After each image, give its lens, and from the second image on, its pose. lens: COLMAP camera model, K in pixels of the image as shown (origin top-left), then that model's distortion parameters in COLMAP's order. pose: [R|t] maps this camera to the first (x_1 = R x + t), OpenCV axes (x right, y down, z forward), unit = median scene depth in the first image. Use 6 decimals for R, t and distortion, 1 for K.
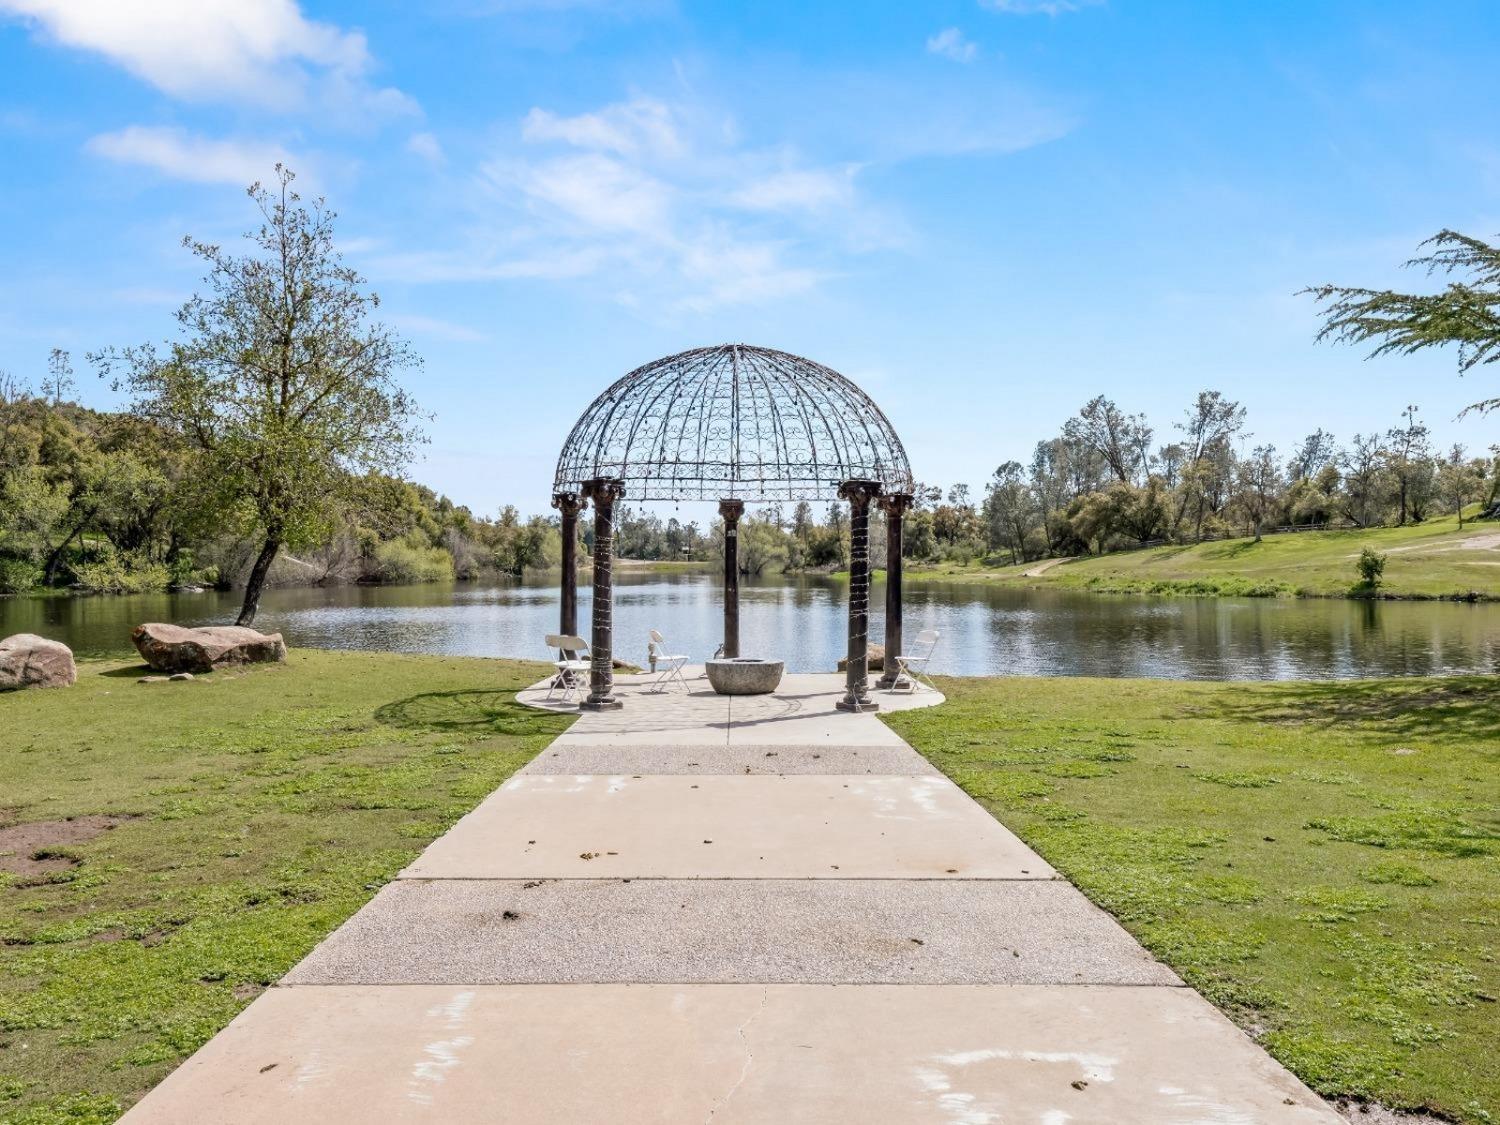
lens RADIAL K [[1163.8, 0, 750.0], [0, 1163.8, 562.5], [0, 0, 1]] dist [0.006506, 0.001396]
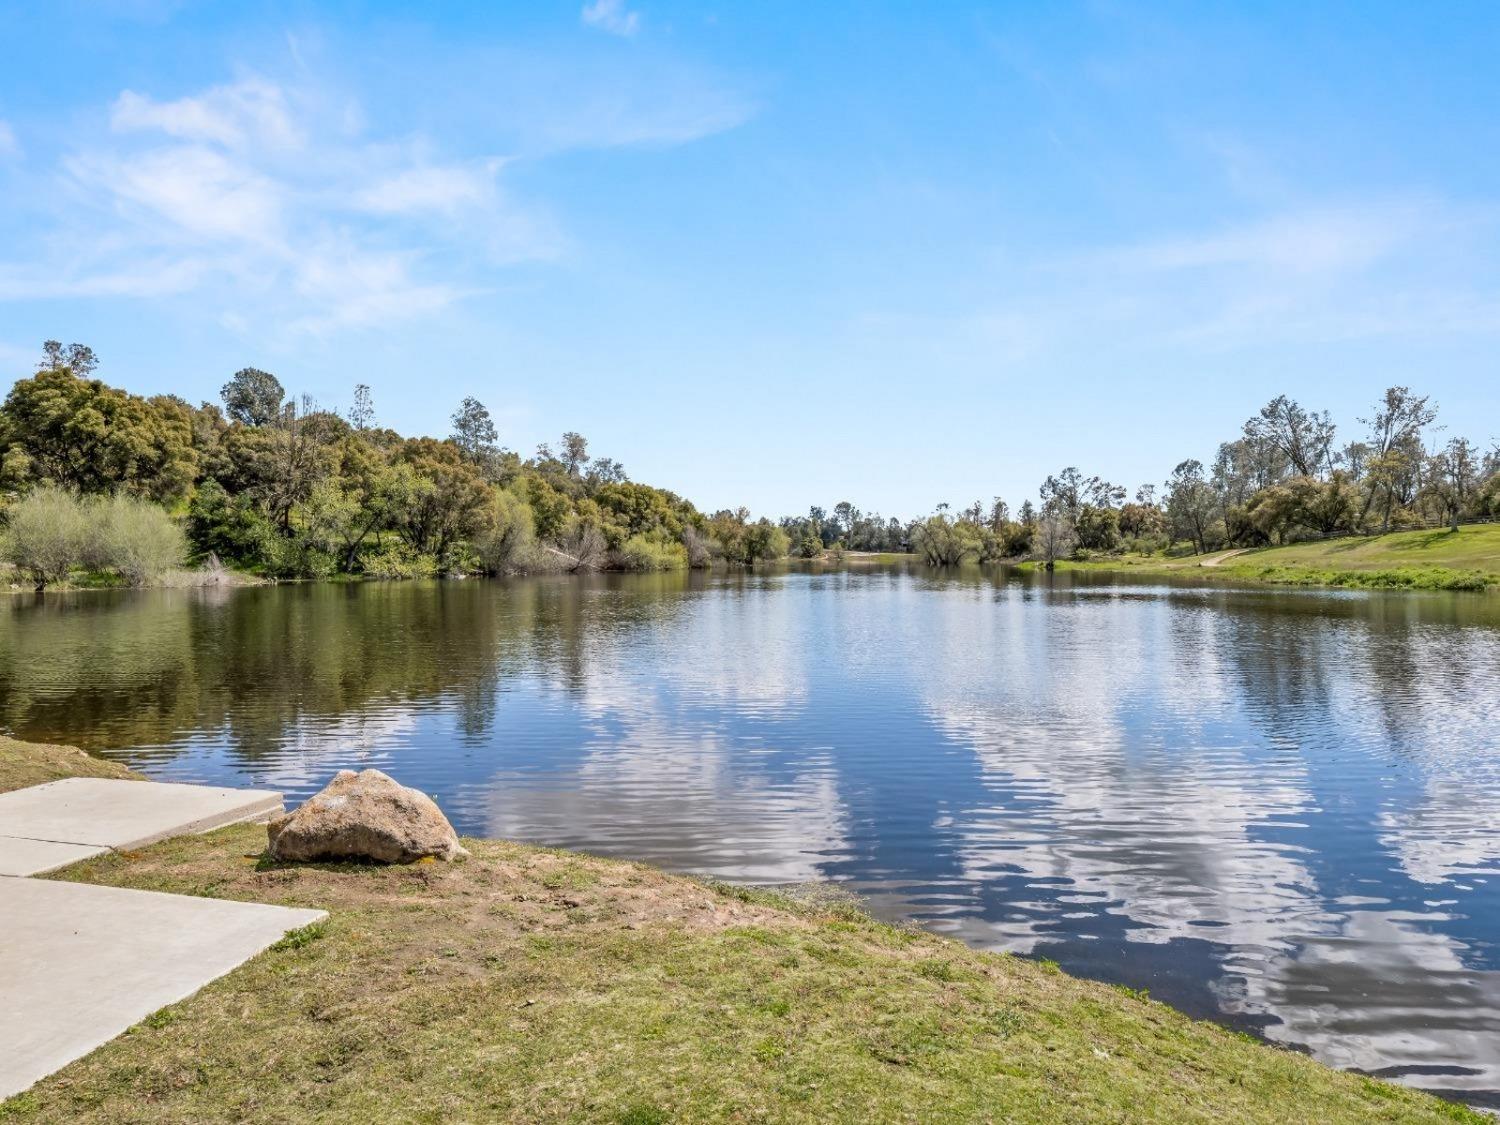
lens RADIAL K [[924.6, 0, 750.0], [0, 924.6, 562.5], [0, 0, 1]] dist [-0.002891, -0.002977]
pose [[0.972676, 0.000820, -0.232167, 0.027507], [0.001179, 0.999963, 0.008470, 0.000599], [0.232166, -0.008513, 0.972639, 0.075409]]
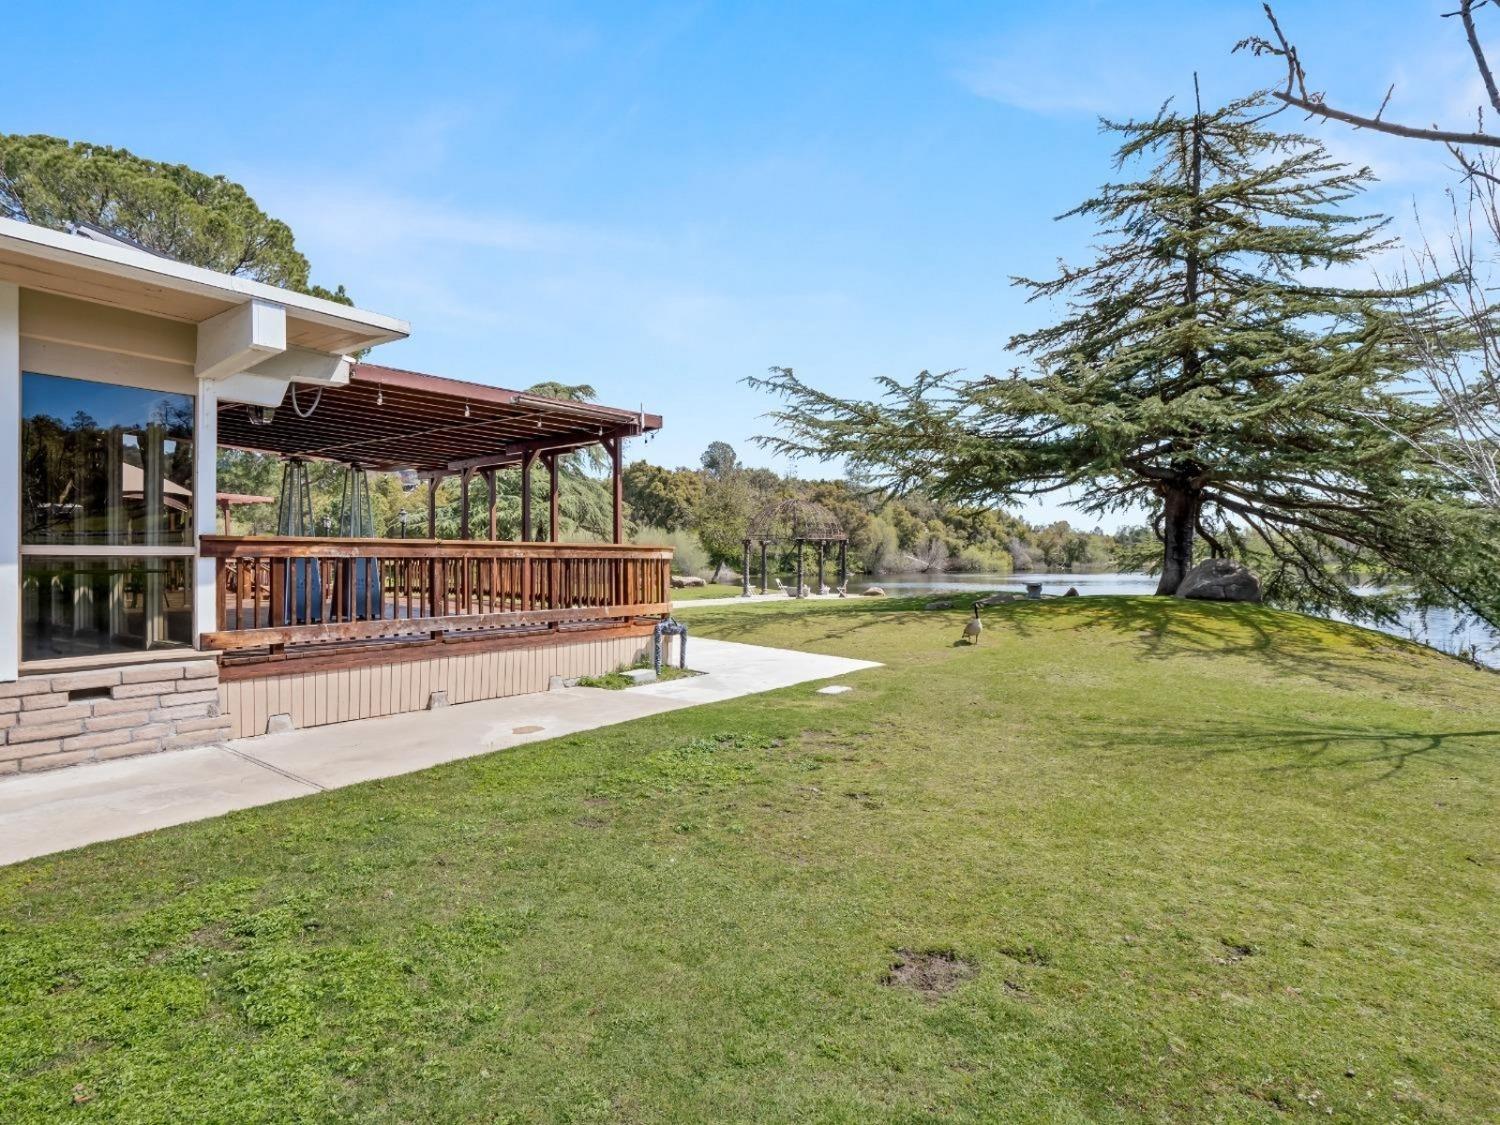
lens RADIAL K [[780.5, 0, 750.0], [0, 780.5, 562.5], [0, 0, 1]] dist [0.035293, 0.000018]
pose [[0.794710, -0.003213, -0.606981, 0.104175], [0.005155, 0.999986, 0.001457, 0.000730], [0.606967, -0.004287, 0.794715, -0.073583]]
